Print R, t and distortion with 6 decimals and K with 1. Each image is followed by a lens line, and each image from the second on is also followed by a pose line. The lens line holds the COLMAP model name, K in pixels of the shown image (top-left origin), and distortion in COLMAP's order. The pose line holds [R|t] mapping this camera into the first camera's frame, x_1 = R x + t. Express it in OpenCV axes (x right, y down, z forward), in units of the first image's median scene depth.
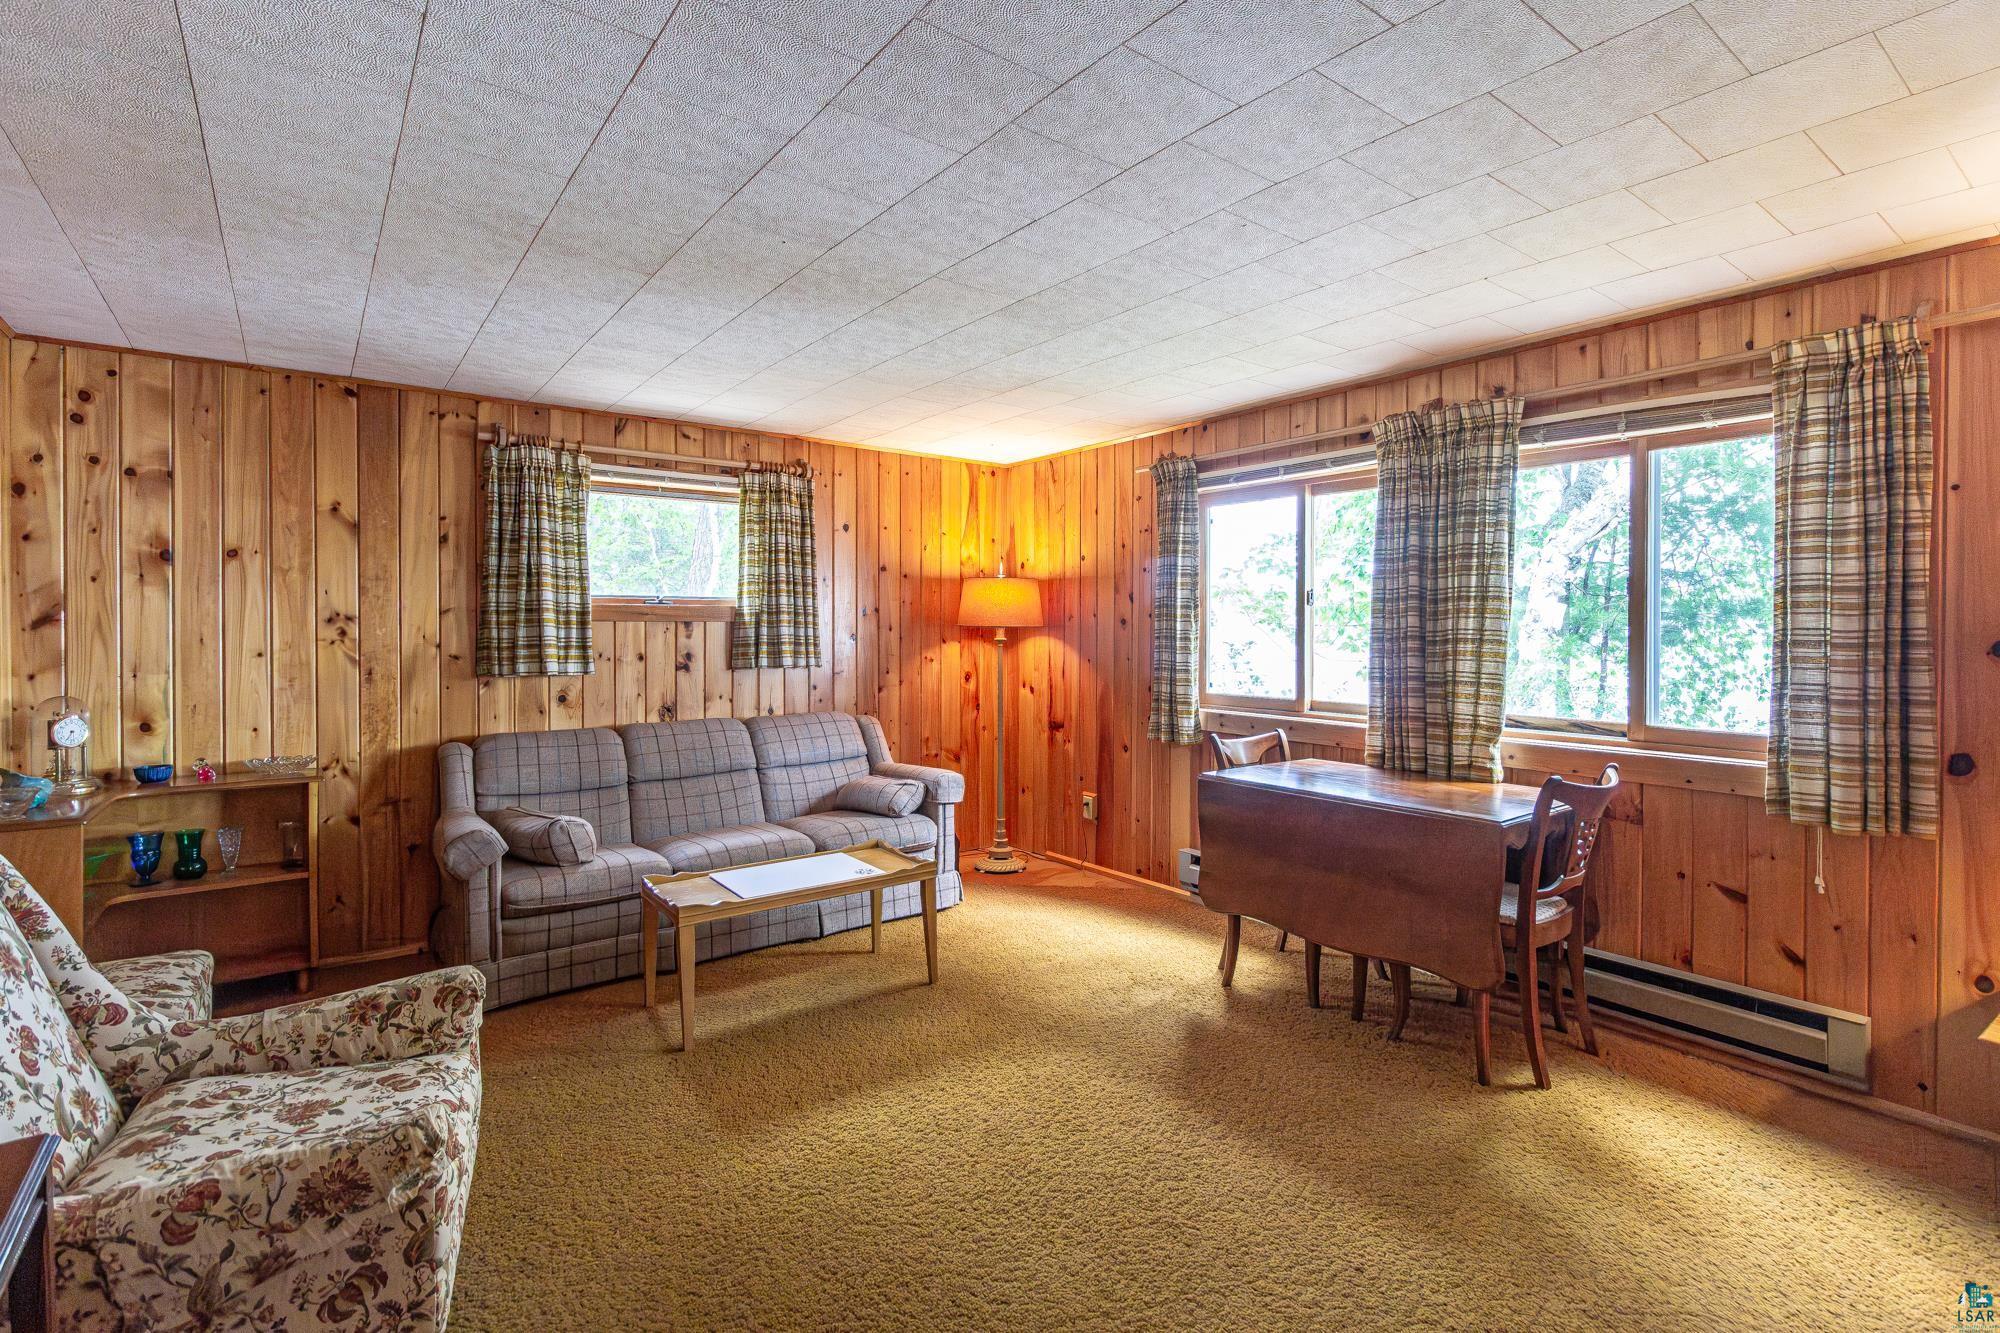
lens RADIAL K [[943.2, 0, 1003.7], [0, 943.2, 628.9], [0, 0, 1]] dist [-0.000728, 0.001843]
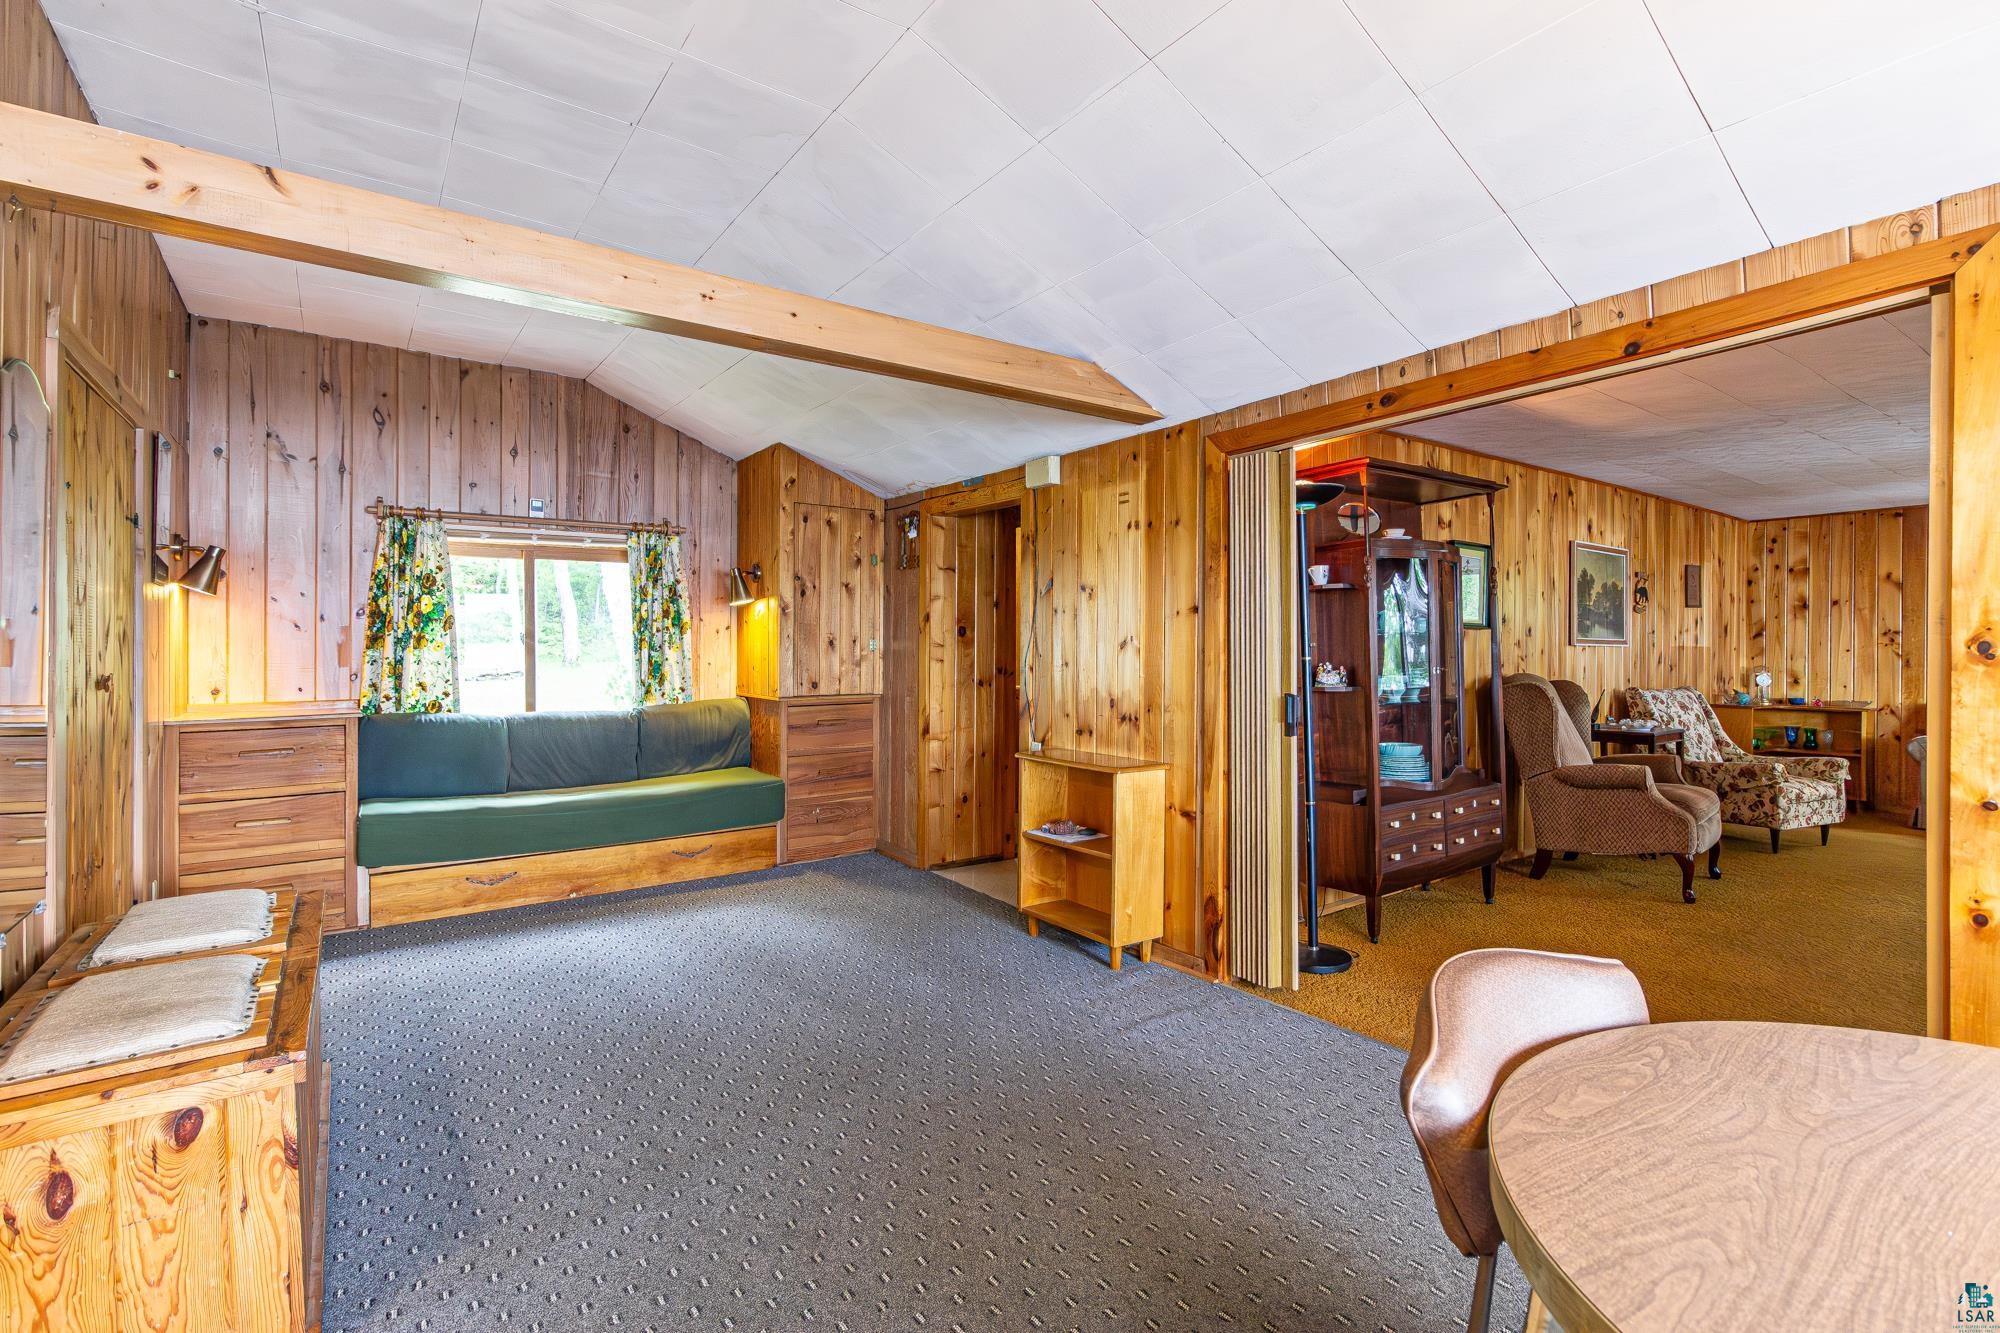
lens RADIAL K [[943.2, 0, 1015.3], [0, 943.2, 656.7], [0, 0, 1]] dist [-0.000728, 0.001843]
pose [[-0.007262, 0.005990, -0.999956, 1.117535], [-0.011281, 0.999918, 0.006072, 0.041649], [0.999910, 0.011325, -0.007193, -0.700654]]
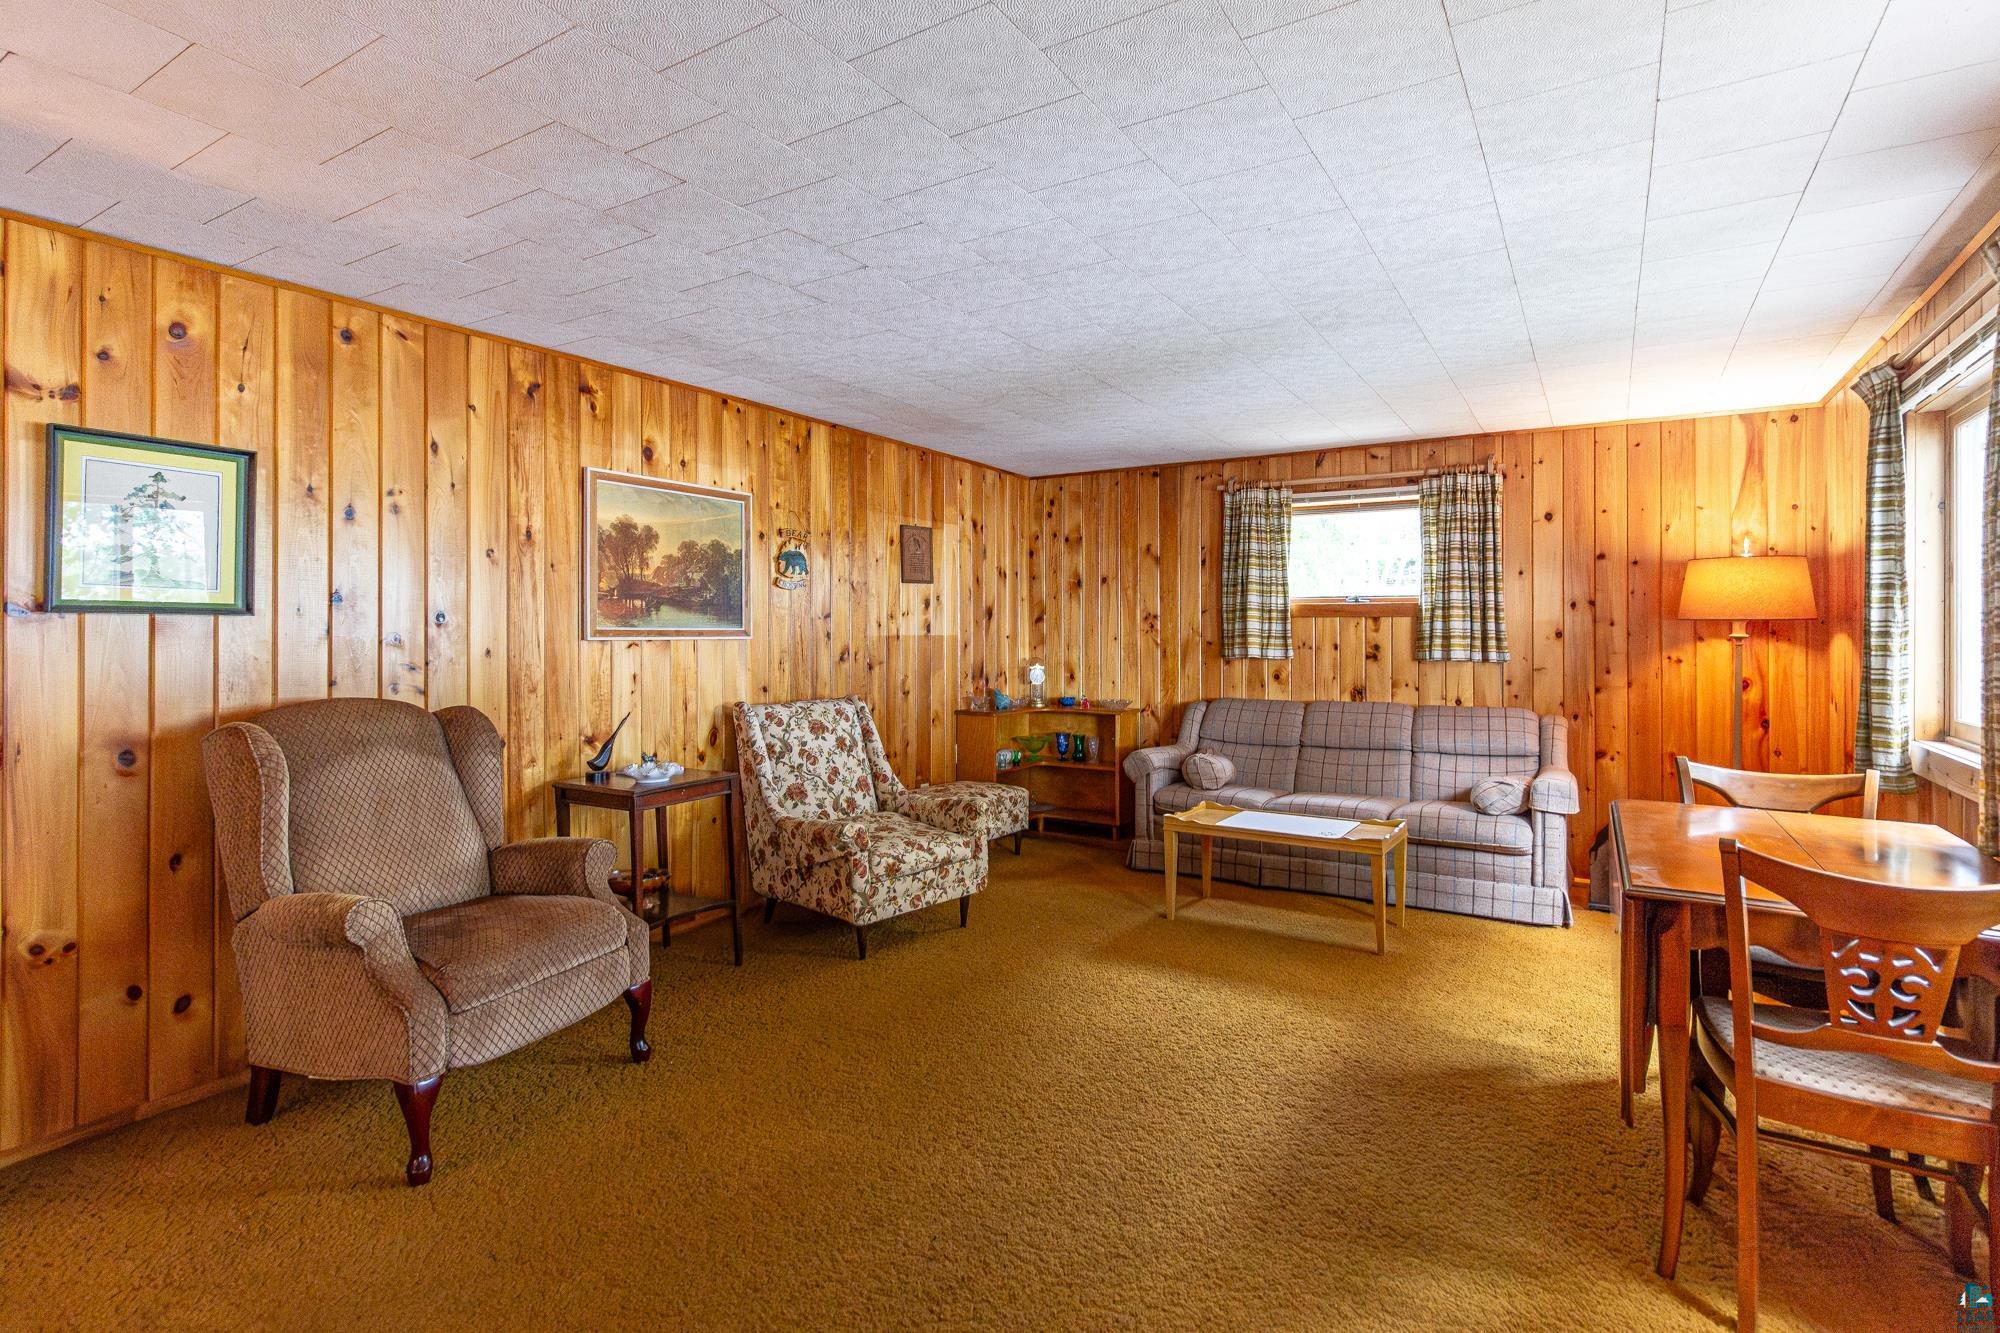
lens RADIAL K [[943.2, 0, 1037.6], [0, 943.2, 629.1], [0, 0, 1]] dist [-0.000728, 0.001843]
pose [[0.366684, -0.000323, -0.930345, 0.637928], [-0.005335, 0.999983, -0.002449, 0.012921], [0.930330, 0.005862, 0.366676, 0.211209]]
